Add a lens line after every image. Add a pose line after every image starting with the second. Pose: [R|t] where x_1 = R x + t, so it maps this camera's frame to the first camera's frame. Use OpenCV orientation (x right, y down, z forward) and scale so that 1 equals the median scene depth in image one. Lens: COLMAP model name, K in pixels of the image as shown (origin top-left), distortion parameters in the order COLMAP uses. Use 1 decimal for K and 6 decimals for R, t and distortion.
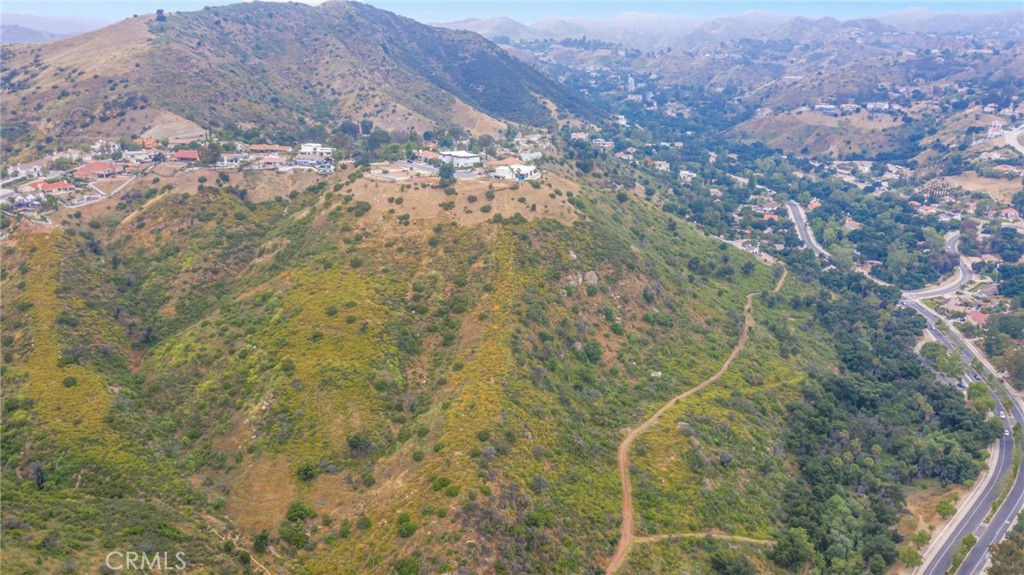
lens RADIAL K [[814.6, 0, 511.7], [0, 814.6, 293.3], [0, 0, 1]] dist [-0.001326, 0.009024]
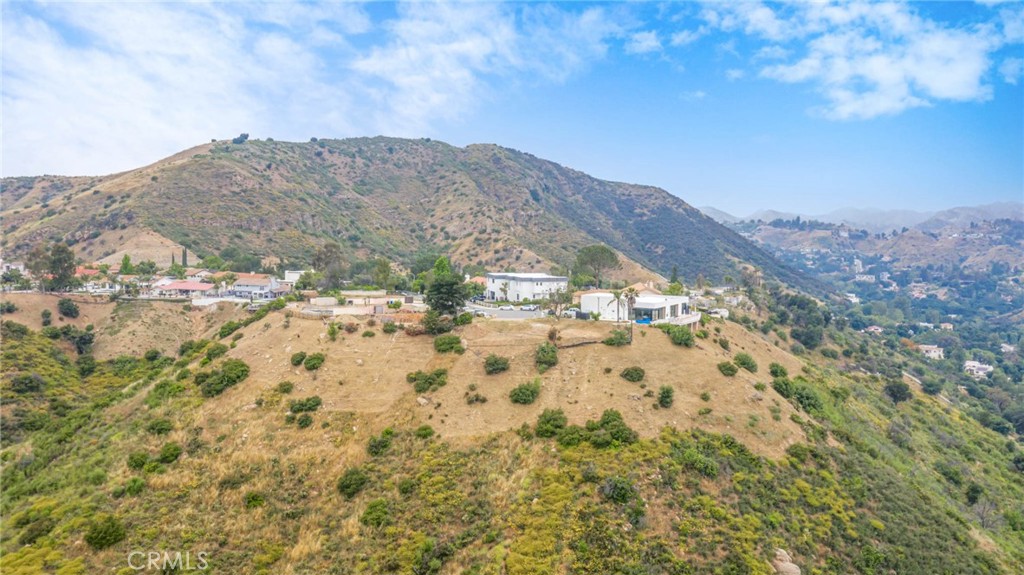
lens RADIAL K [[814.6, 0, 511.7], [0, 814.6, 293.3], [0, 0, 1]] dist [-0.001326, 0.009024]
pose [[0.968718, 0.020090, -0.247350, 0.031529], [-0.077783, 0.971073, -0.225758, -0.043610], [0.235659, 0.237935, 0.942259, 0.432001]]
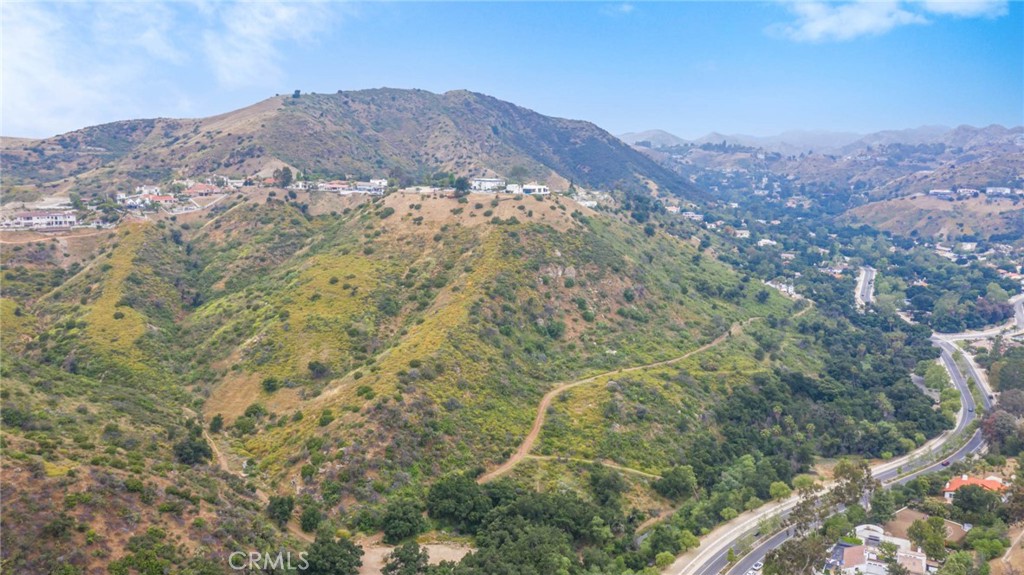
lens RADIAL K [[814.6, 0, 511.7], [0, 814.6, 293.3], [0, 0, 1]] dist [-0.001326, 0.009024]
pose [[0.978679, 0.037604, -0.201926, 0.153900], [-0.065622, 0.988818, -0.133911, 0.102782], [0.194632, 0.144306, 0.970203, -0.054611]]
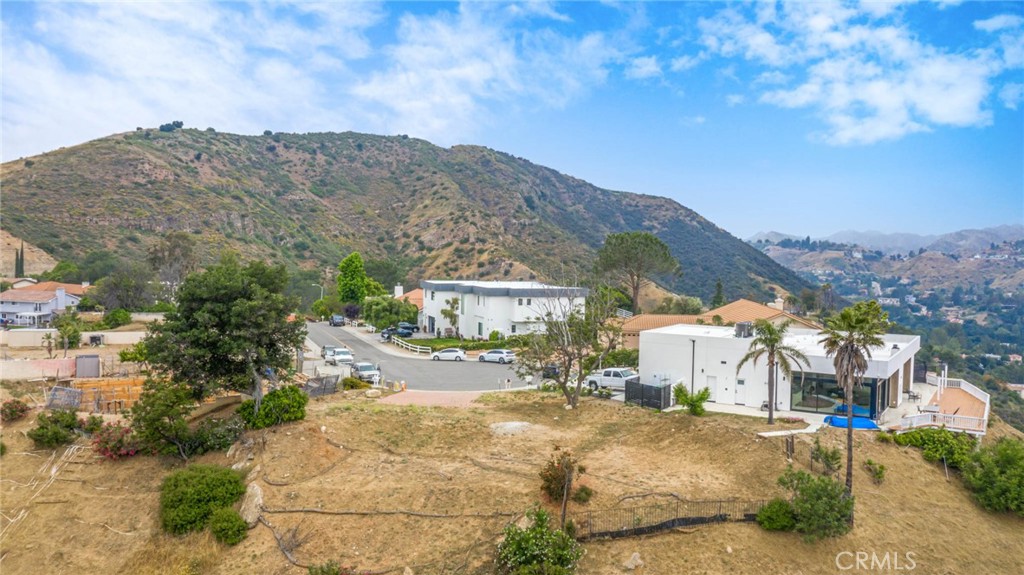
lens RADIAL K [[814.6, 0, 511.7], [0, 814.6, 293.3], [0, 0, 1]] dist [-0.001326, 0.009024]
pose [[0.969690, 0.018992, -0.243601, -0.004770], [-0.082269, 0.964141, -0.252317, -0.085675], [0.230074, 0.264710, 0.936480, 0.601621]]
